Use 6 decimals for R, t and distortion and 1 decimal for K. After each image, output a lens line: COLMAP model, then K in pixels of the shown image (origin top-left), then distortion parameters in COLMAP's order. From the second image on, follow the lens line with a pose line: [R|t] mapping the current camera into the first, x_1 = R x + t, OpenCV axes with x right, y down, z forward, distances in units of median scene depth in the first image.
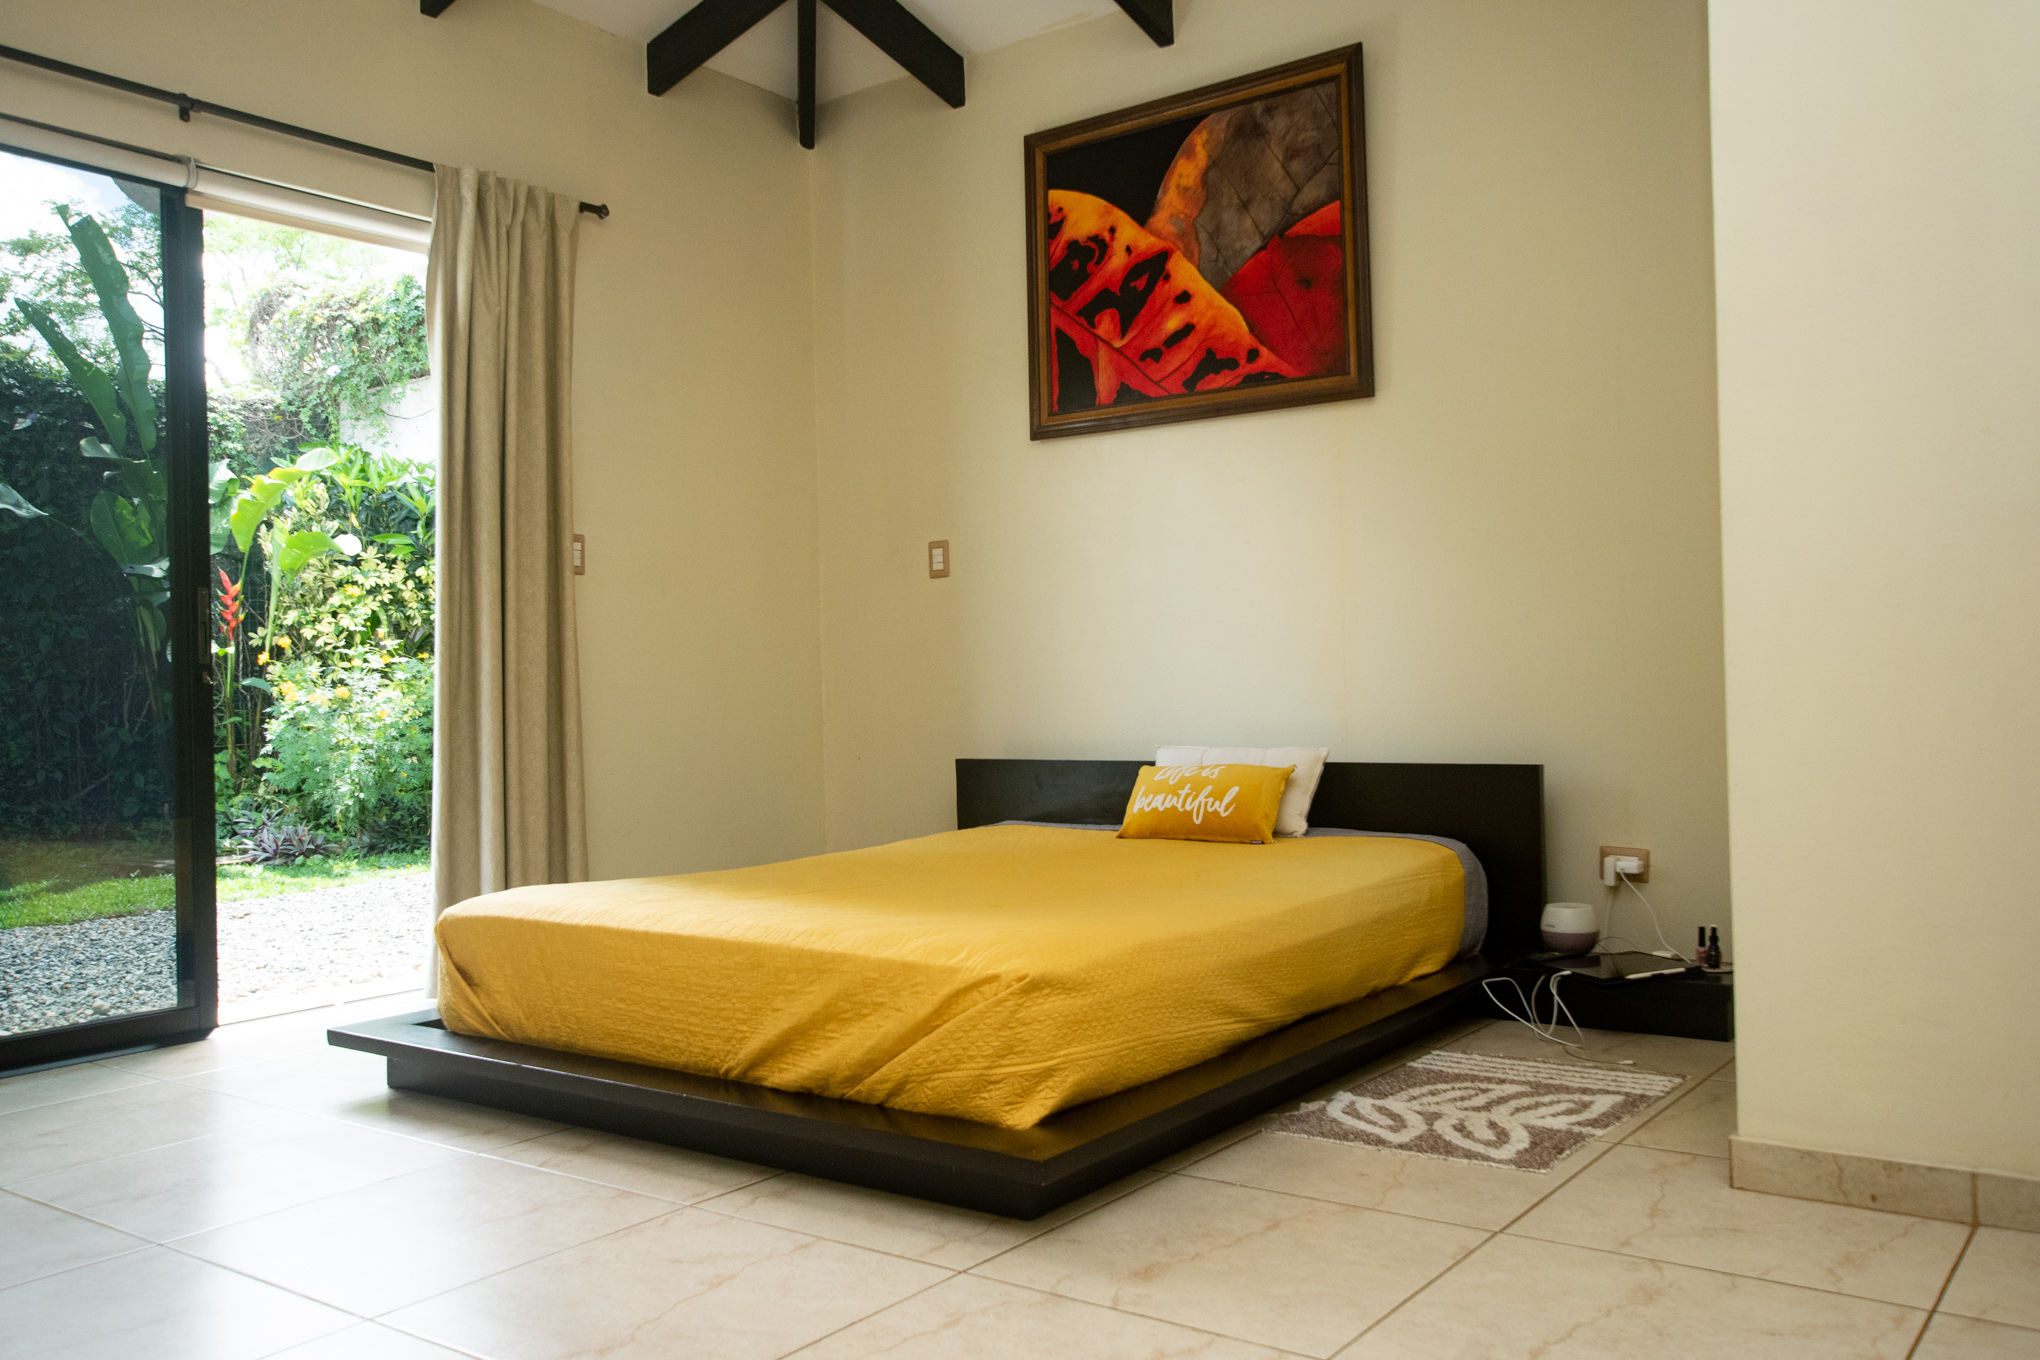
lens RADIAL K [[1689.5, 0, 1020.0], [0, 1689.5, 680.0], [0, 0, 1]] dist [0.004212, 0.005125]
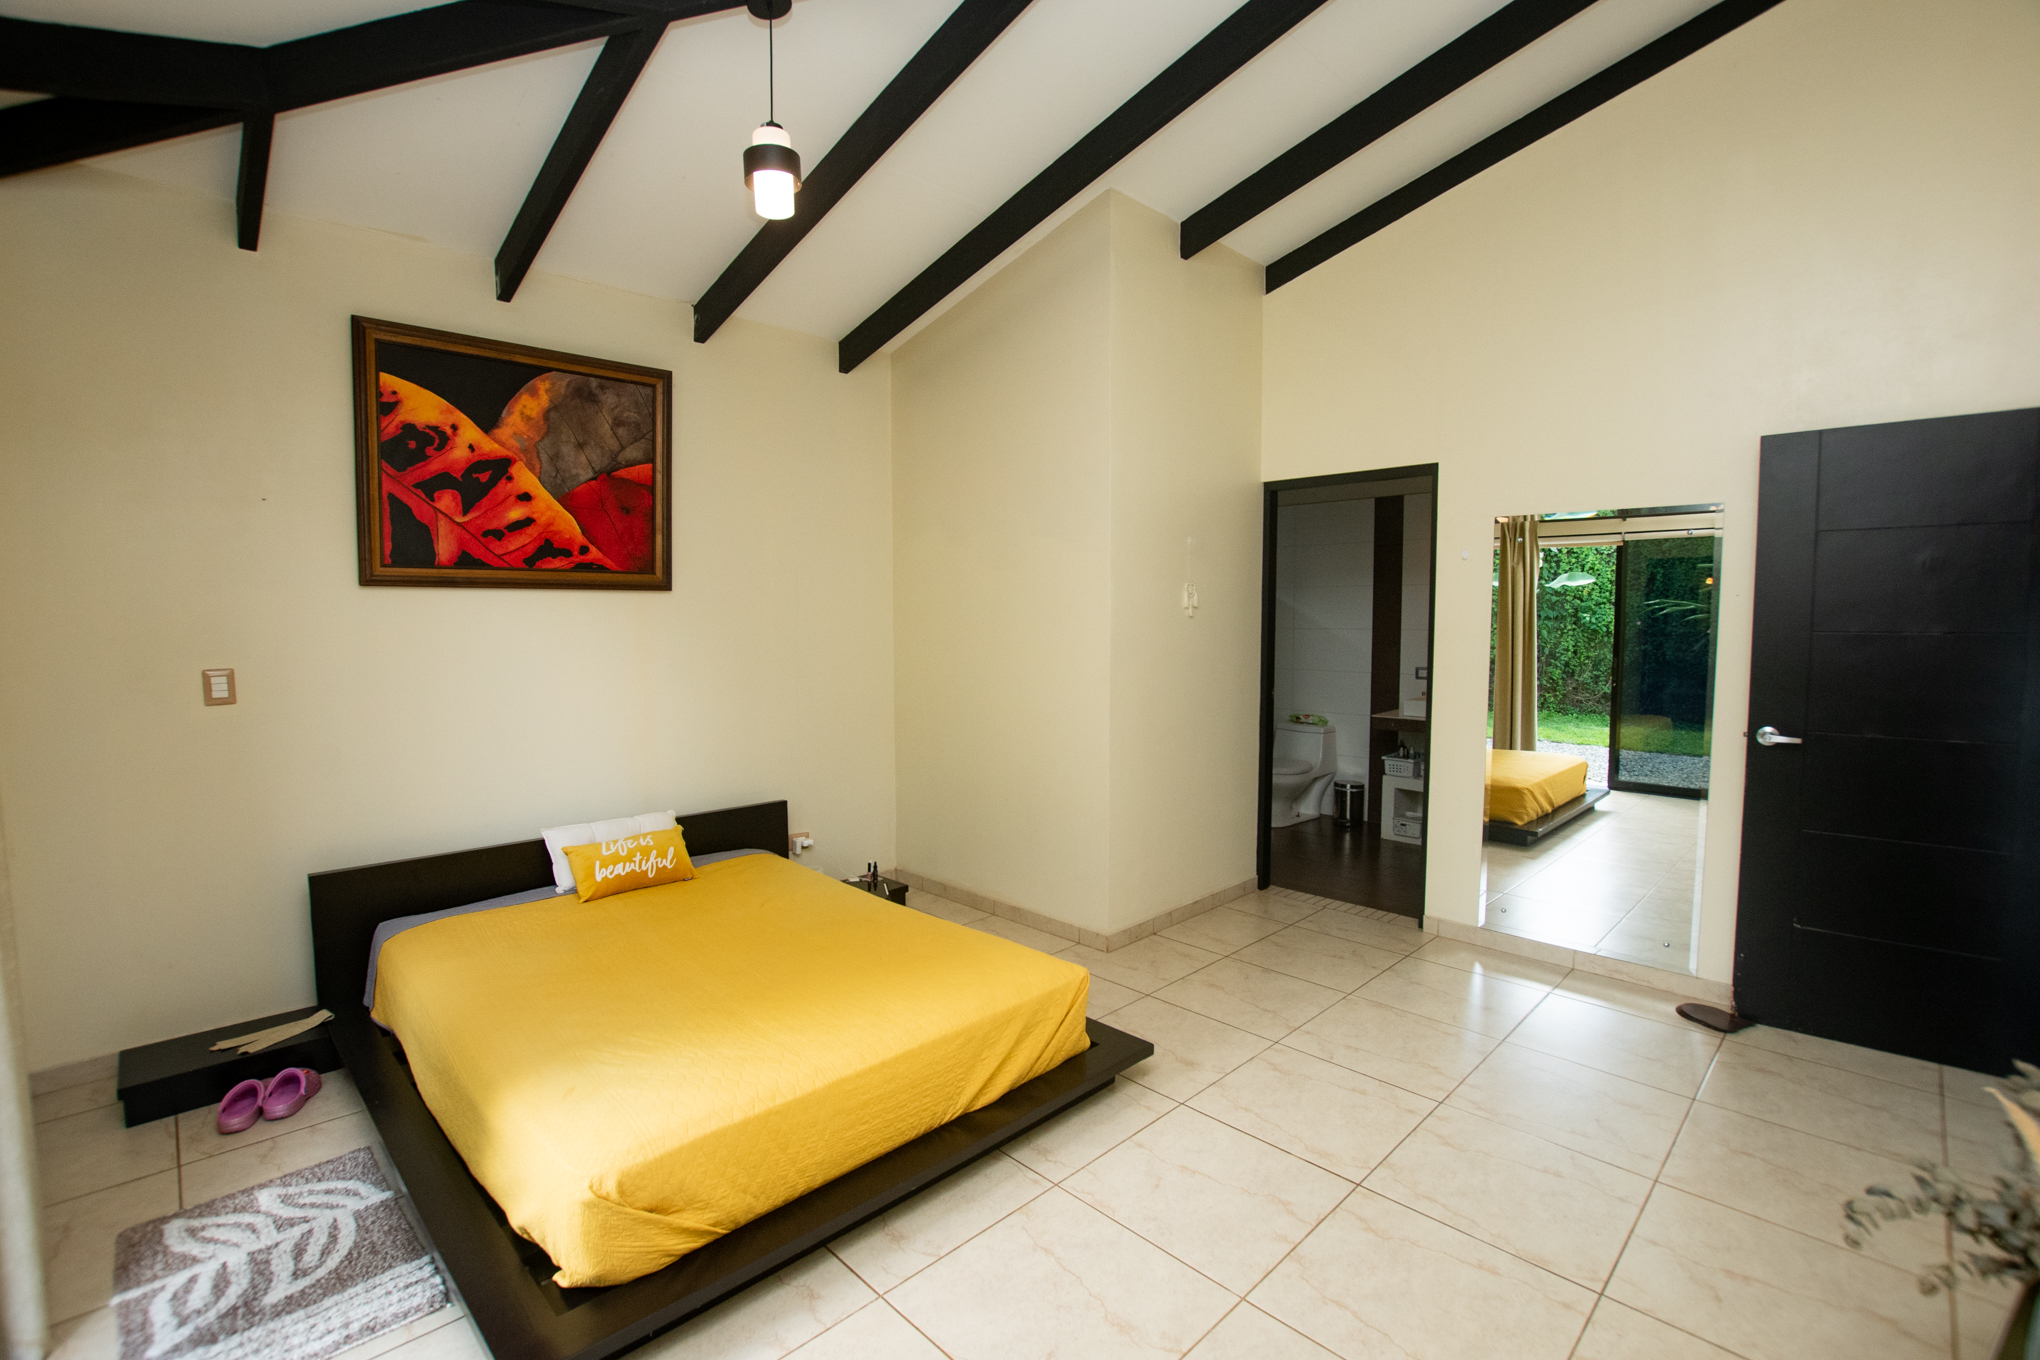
lens RADIAL K [[912.7, 0, 1020.0], [0, 912.7, 680.0], [0, 0, 1]] dist [-0.027449, -0.000003]
pose [[0.146414, -0.050804, 0.987918, -0.571010], [-0.009514, 0.998562, 0.052762, -0.122300], [-0.989178, -0.017124, 0.145720, 0.500601]]
